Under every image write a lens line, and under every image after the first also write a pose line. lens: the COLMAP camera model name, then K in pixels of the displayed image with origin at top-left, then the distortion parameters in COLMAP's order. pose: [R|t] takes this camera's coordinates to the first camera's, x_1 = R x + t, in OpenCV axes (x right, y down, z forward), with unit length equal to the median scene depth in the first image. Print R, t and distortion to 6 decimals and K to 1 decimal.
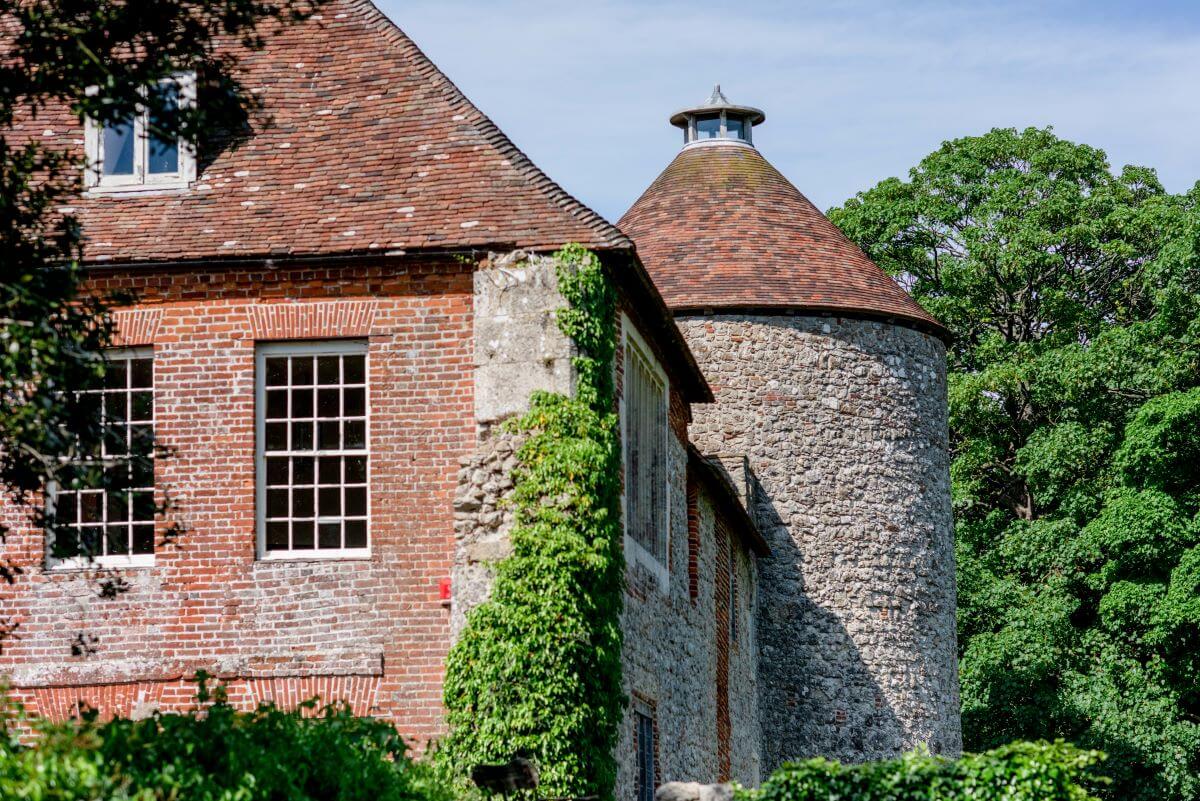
lens RADIAL K [[2928.5, 0, 600.3], [0, 2928.5, 401.5], [0, 0, 1]] dist [-0.089520, 0.025047]
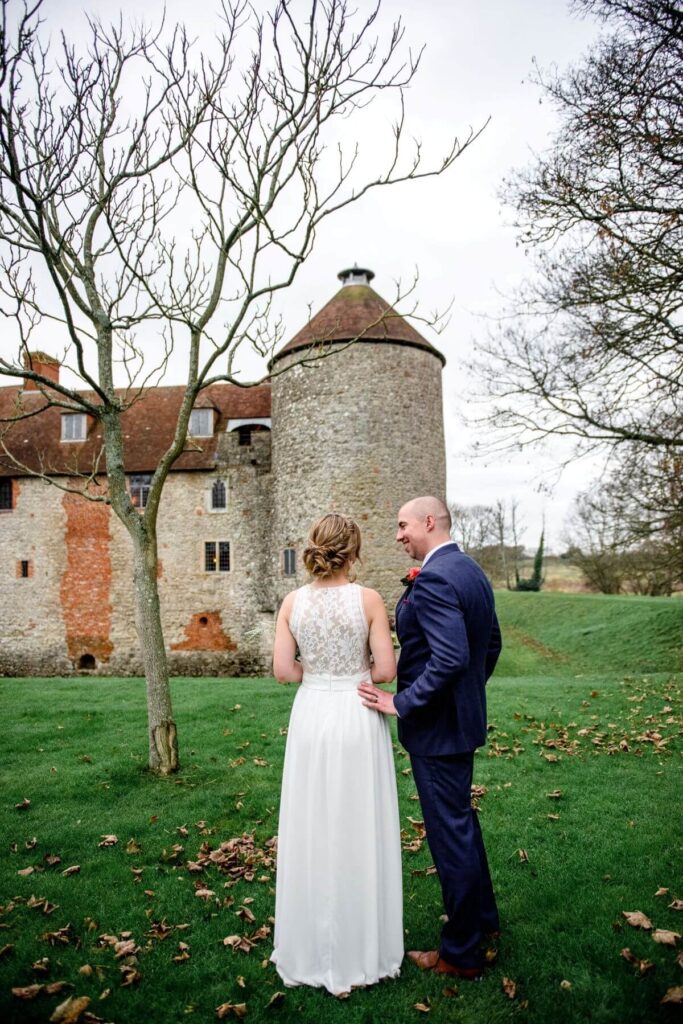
lens RADIAL K [[701.0, 0, 343.7], [0, 701.0, 512.2], [0, 0, 1]] dist [-0.044931, -0.002483]
pose [[0.030938, -0.058839, -0.997788, 0.667119], [0.178886, 0.982474, -0.052390, 0.139224], [0.983383, -0.176870, 0.040922, 1.007056]]
